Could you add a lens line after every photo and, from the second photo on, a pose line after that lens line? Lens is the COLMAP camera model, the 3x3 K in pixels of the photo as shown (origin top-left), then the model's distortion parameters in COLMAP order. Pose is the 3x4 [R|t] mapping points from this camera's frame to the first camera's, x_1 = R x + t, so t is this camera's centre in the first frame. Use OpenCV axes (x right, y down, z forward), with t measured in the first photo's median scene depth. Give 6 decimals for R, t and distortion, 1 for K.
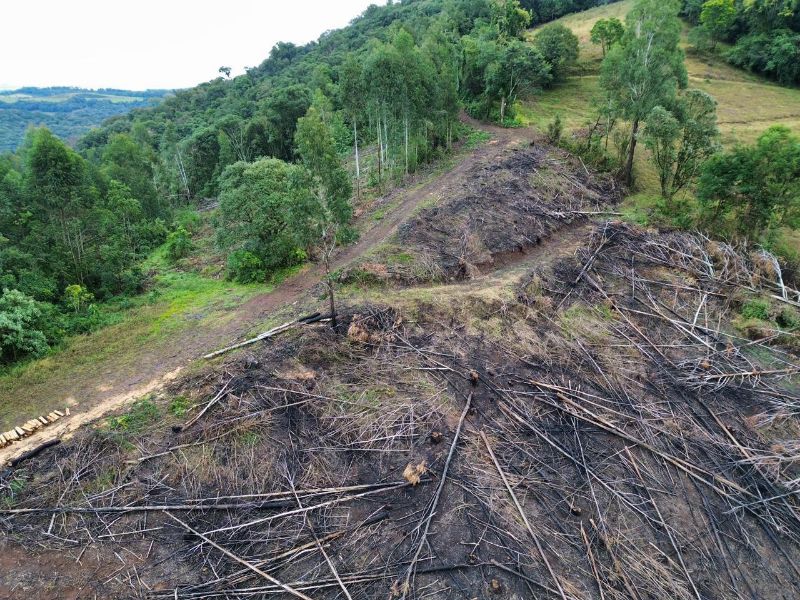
lens RADIAL K [[563.5, 0, 399.9], [0, 563.5, 301.2], [0, 0, 1]] dist [0.067228, -0.054312]
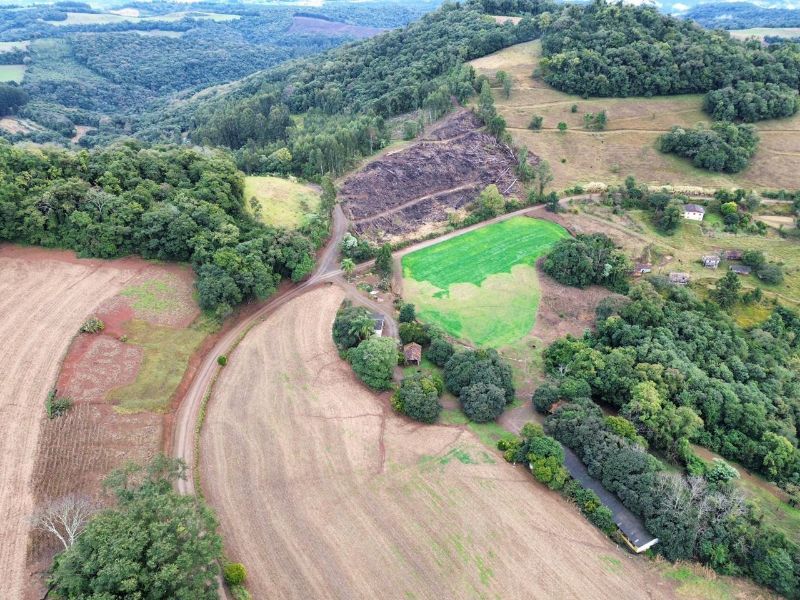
lens RADIAL K [[563.5, 0, 397.9], [0, 563.5, 301.8], [0, 0, 1]] dist [0.067228, -0.054312]
pose [[0.993032, 0.050635, -0.106410, 0.337299], [-0.034293, 0.988069, 0.150146, 0.682859], [0.112743, -0.145451, 0.982921, -4.699151]]
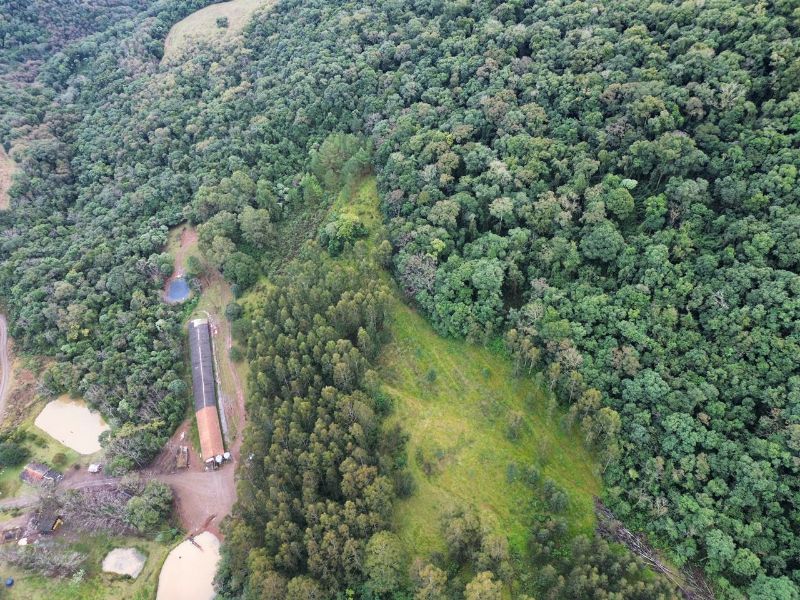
lens RADIAL K [[563.5, 0, 400.9], [0, 563.5, 300.3], [0, 0, 1]] dist [0.067228, -0.054312]
pose [[0.995665, 0.053899, -0.075804, -2.260984], [-0.012323, 0.884241, 0.466868, -2.737752], [0.092193, -0.463910, 0.881072, 0.793234]]
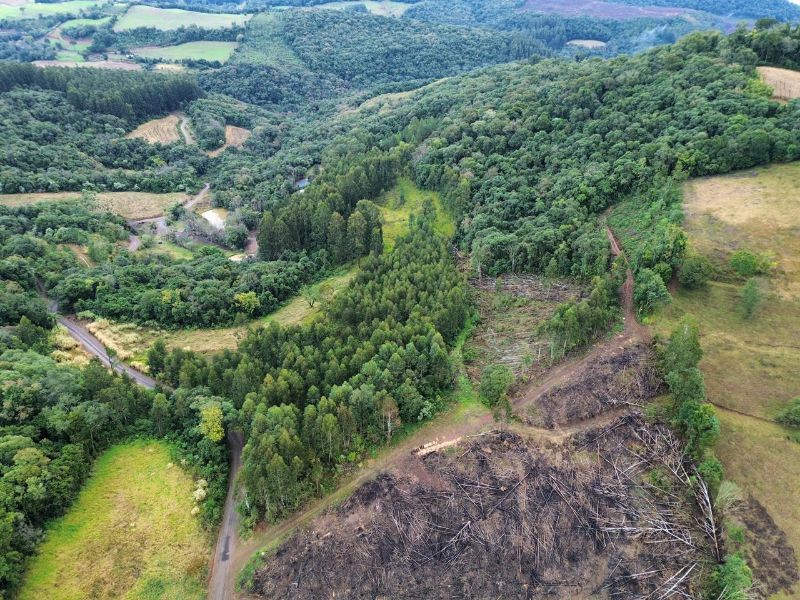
lens RADIAL K [[563.5, 0, 399.1], [0, 563.5, 299.4], [0, 0, 1]] dist [0.067228, -0.054312]
pose [[0.870419, 0.263677, -0.415747, 0.400402], [-0.174994, 0.955037, 0.239337, -1.058999], [0.460161, -0.135570, 0.877424, -1.612294]]
